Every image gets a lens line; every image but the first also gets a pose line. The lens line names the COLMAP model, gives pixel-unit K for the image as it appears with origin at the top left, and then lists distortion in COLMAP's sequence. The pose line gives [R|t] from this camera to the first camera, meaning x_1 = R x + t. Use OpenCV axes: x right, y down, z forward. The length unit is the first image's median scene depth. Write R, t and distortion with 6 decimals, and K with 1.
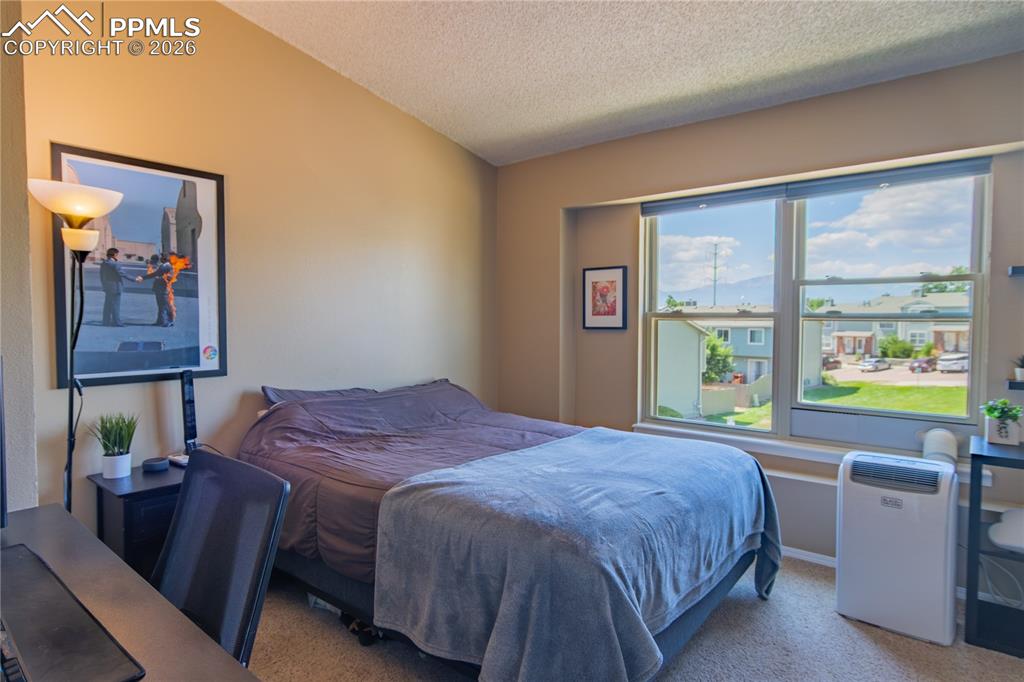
lens RADIAL K [[569.9, 0, 514.8], [0, 569.9, 341.4], [0, 0, 1]] dist [-0.005264, 0.005122]
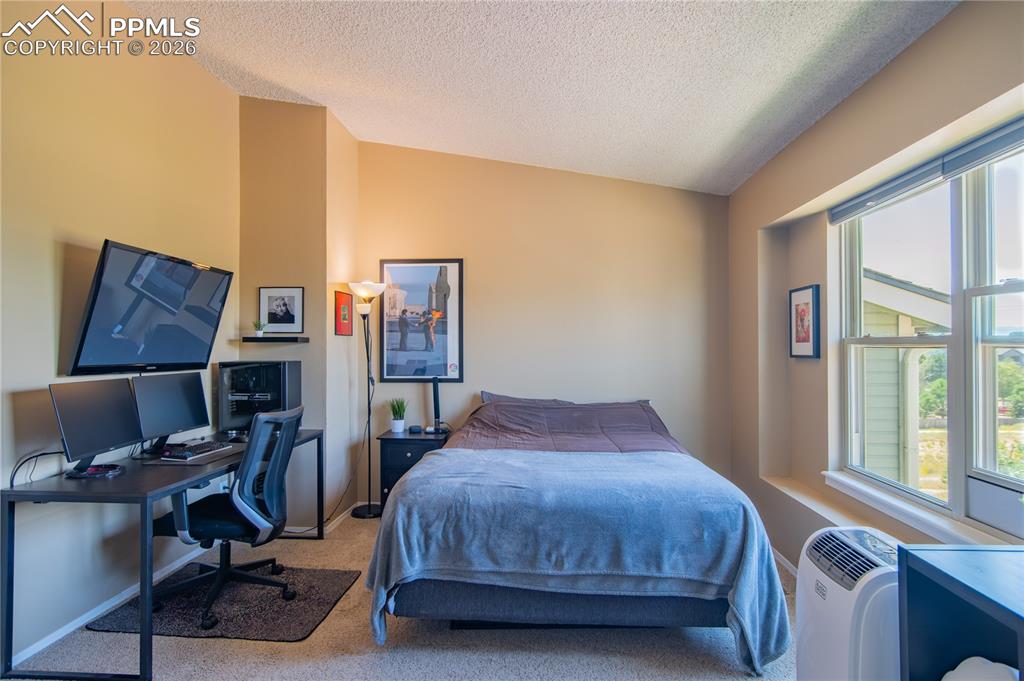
lens RADIAL K [[569.9, 0, 515.3], [0, 569.9, 342.3], [0, 0, 1]] dist [-0.005264, 0.005122]
pose [[0.577562, -0.009322, -0.816293, 0.934761], [-0.030470, 0.998992, -0.032967, -0.004777], [0.815778, 0.043913, 0.576696, 0.201672]]
